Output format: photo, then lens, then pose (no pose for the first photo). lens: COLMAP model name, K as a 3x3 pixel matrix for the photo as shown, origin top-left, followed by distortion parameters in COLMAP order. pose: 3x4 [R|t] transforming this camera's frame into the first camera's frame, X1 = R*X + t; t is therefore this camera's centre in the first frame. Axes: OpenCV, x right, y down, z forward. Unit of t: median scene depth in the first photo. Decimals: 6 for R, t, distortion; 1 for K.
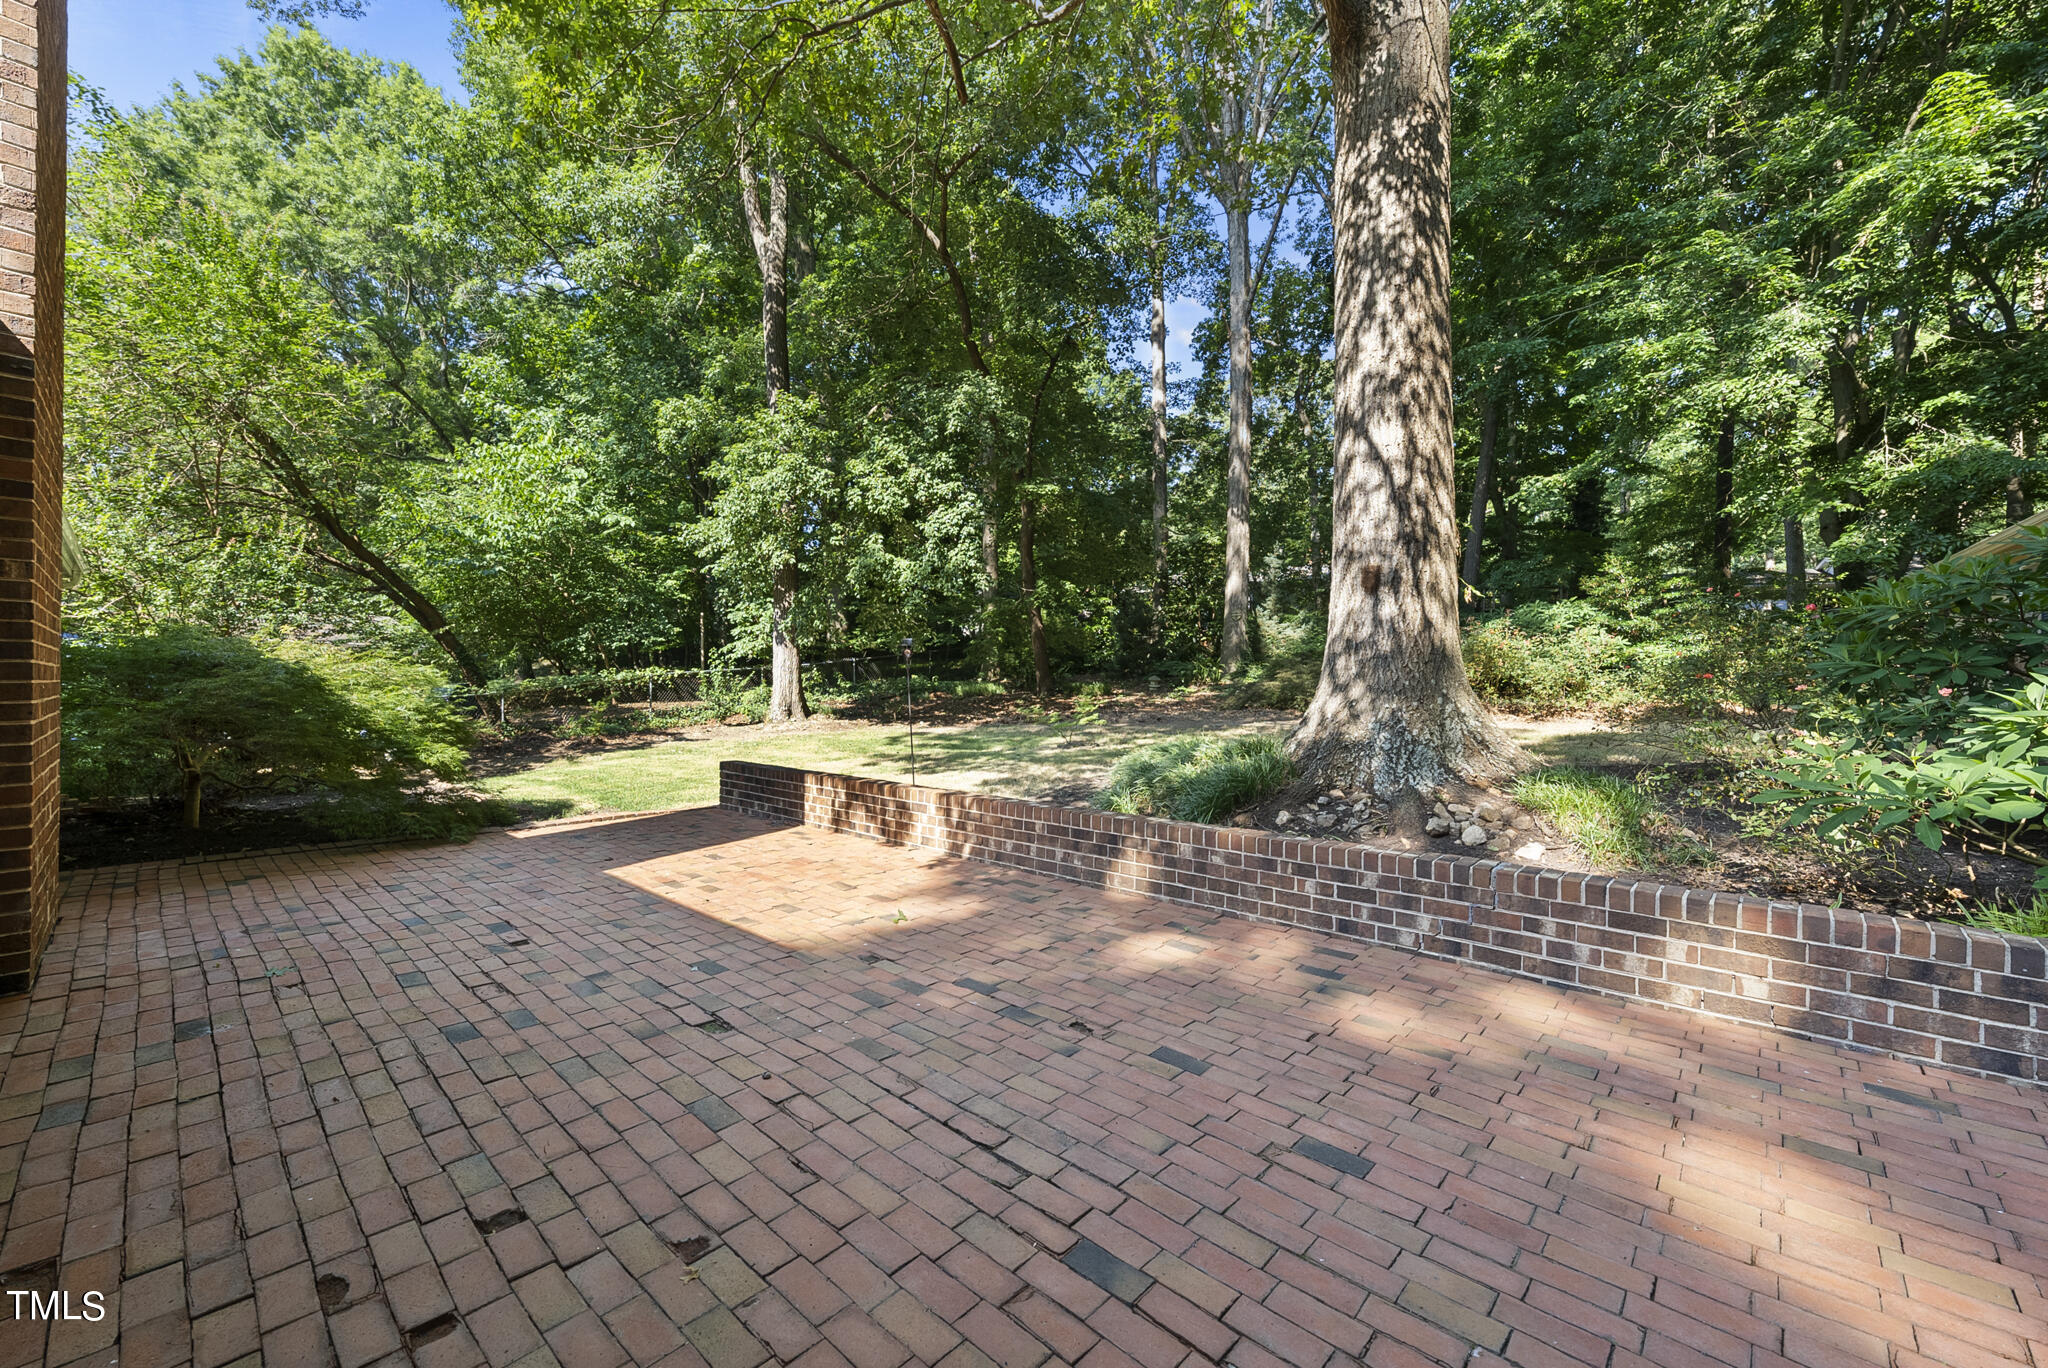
lens RADIAL K [[814.0, 0, 1017.6], [0, 814.0, 678.3], [0, 0, 1]] dist [-0.000850, 0.000050]
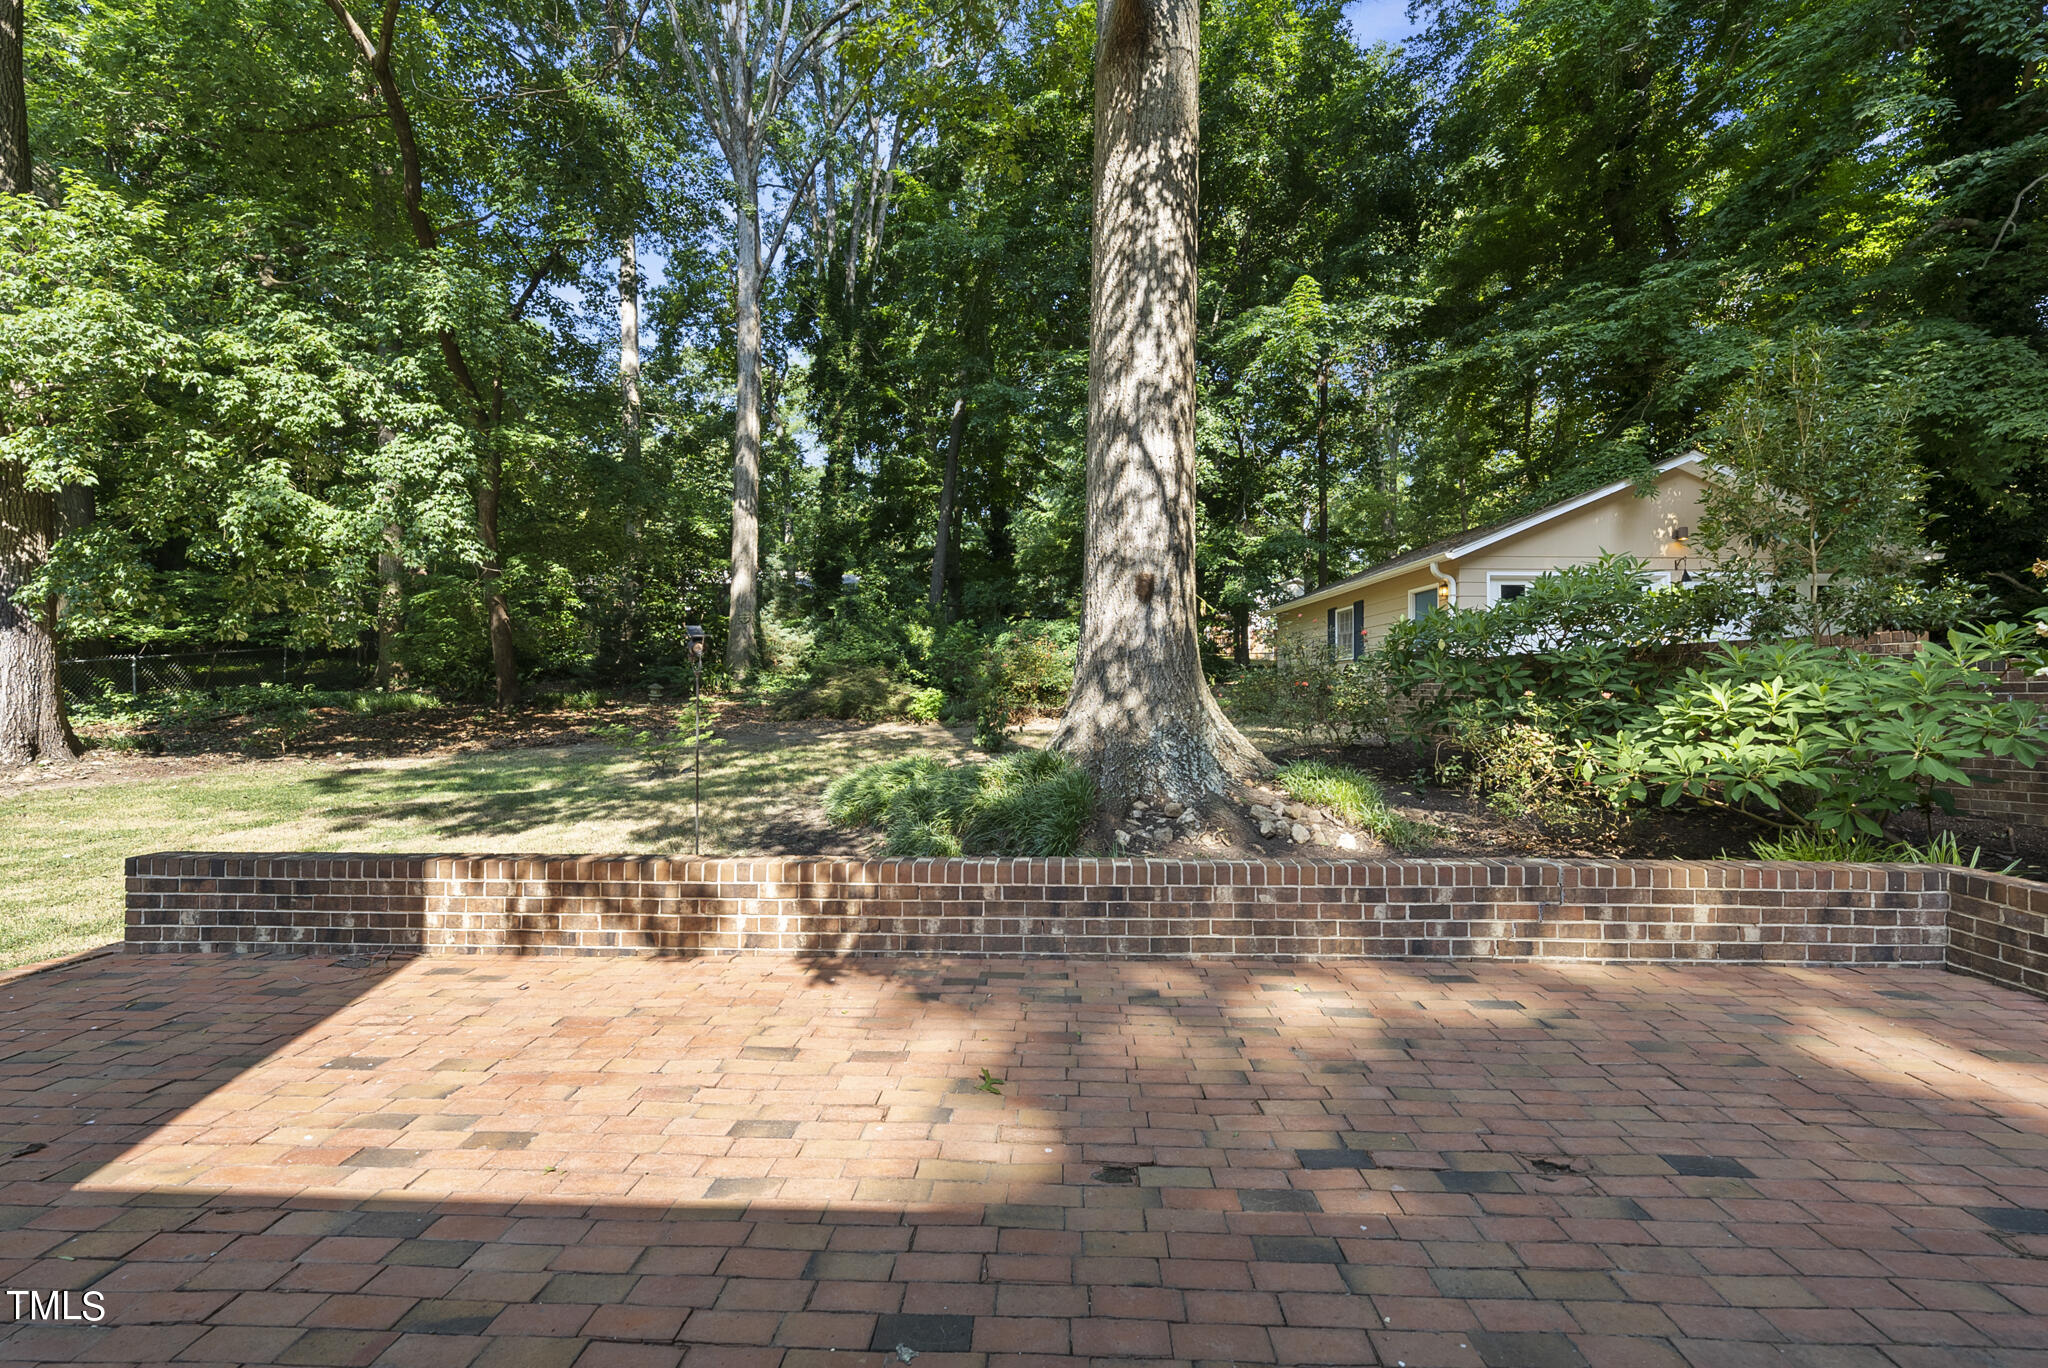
lens RADIAL K [[826.1, 0, 1020.0], [0, 826.1, 680.8], [0, 0, 1]] dist [-0.001318, -0.000077]
pose [[0.764407, 0.001650, 0.644732, -0.336459], [0.002290, 0.999983, -0.005275, -0.002107], [-0.644730, 0.005509, 0.764391, 0.325358]]
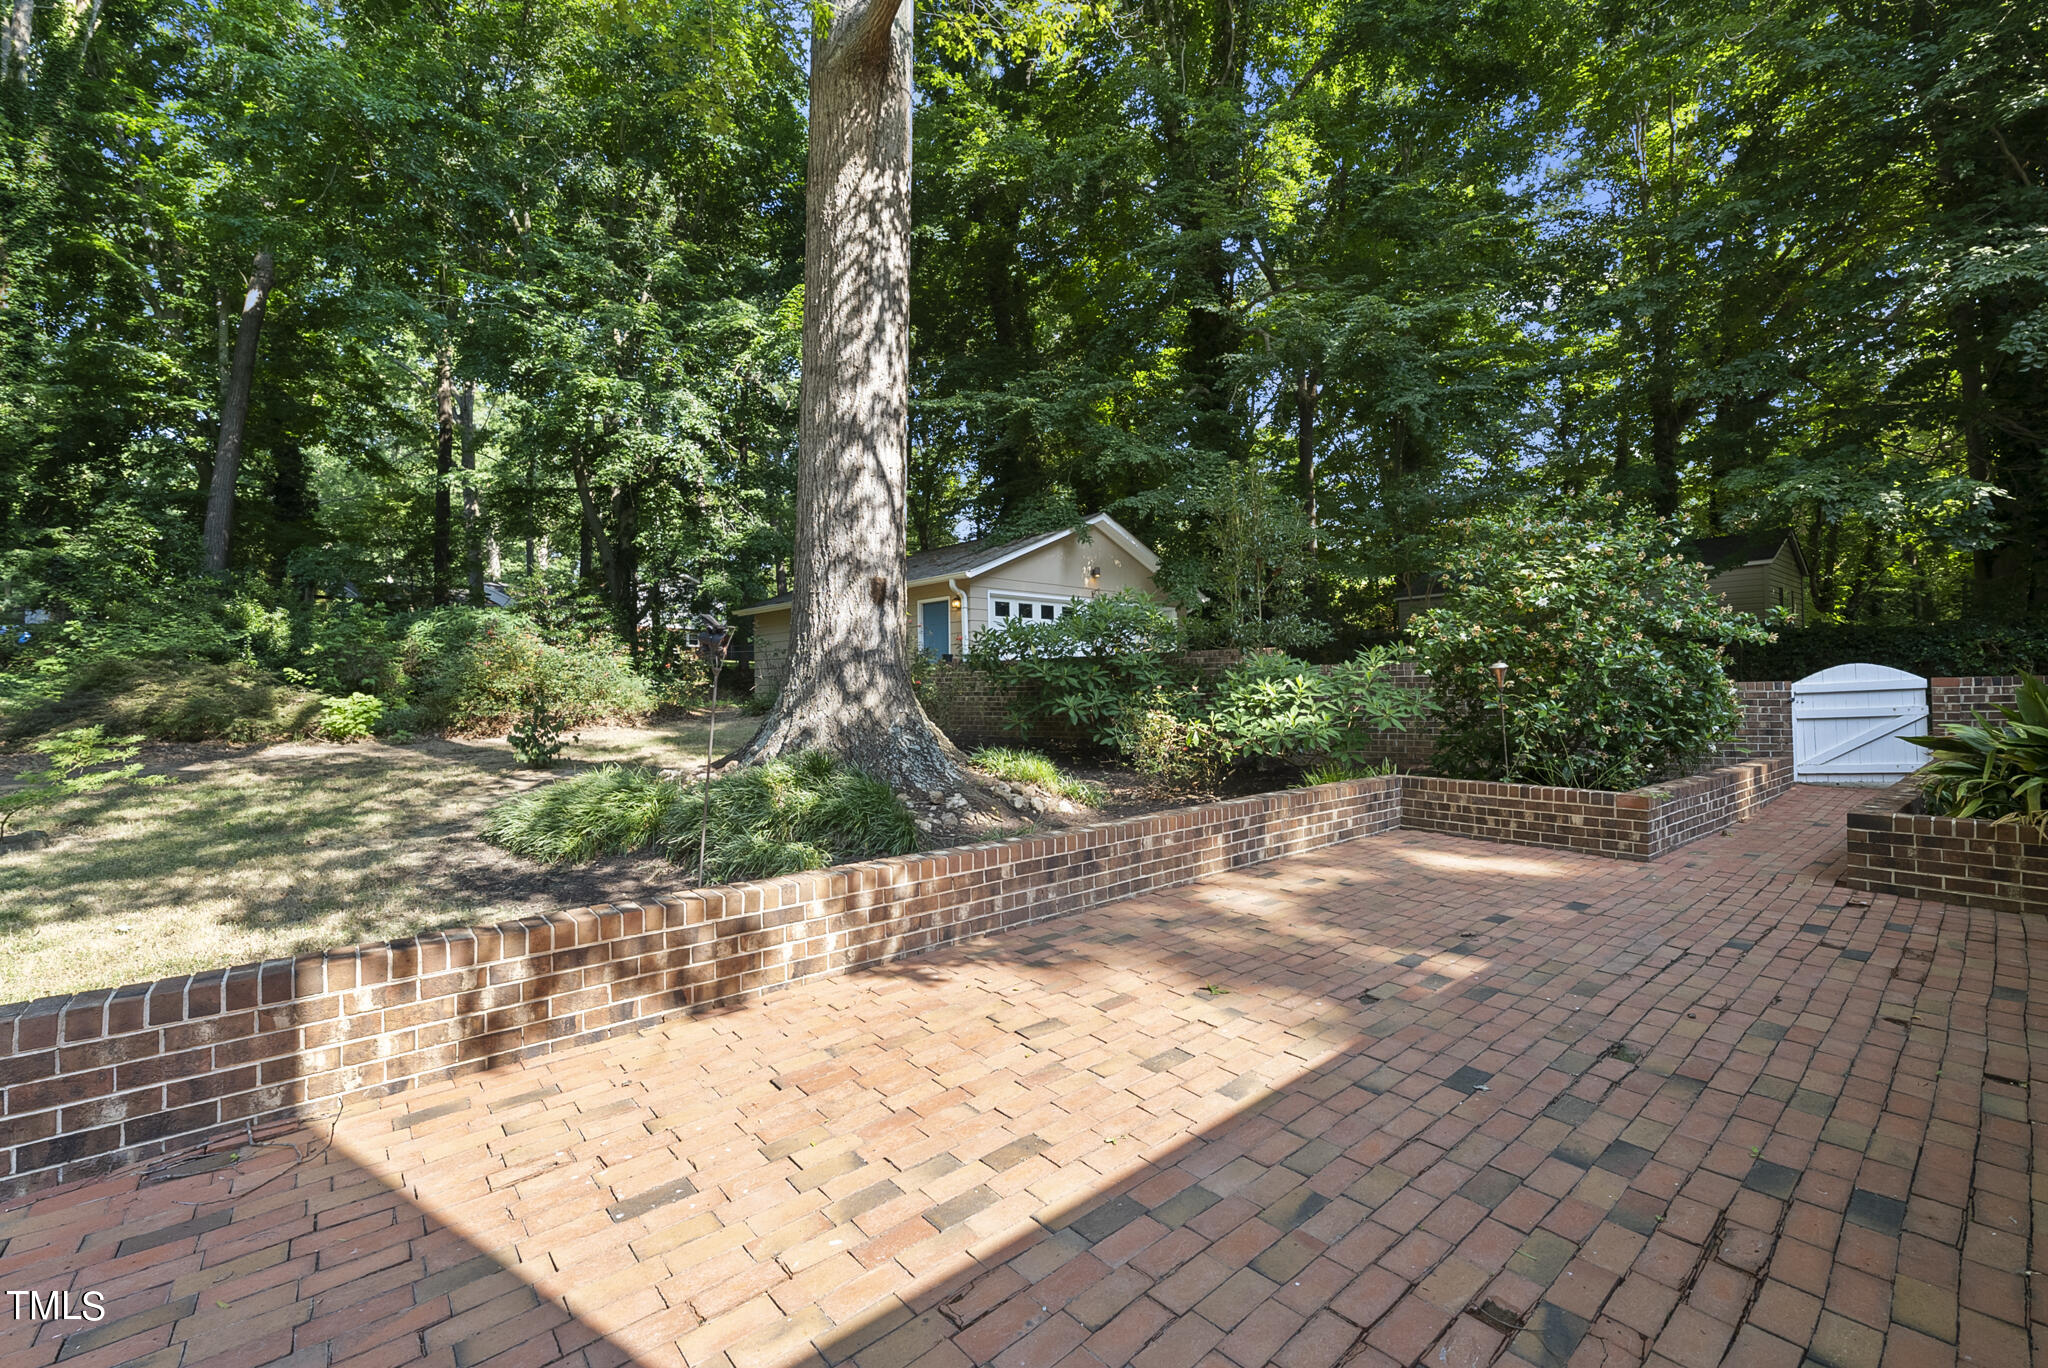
lens RADIAL K [[845.2, 0, 1024.0], [0, 845.2, 684.0], [0, 0, 1]] dist [0.000171, -0.000604]
pose [[0.115576, -0.003650, 0.993292, -0.624109], [0.010927, 0.999937, 0.002403, -0.002893], [-0.993239, 0.010576, 0.115608, 0.691626]]
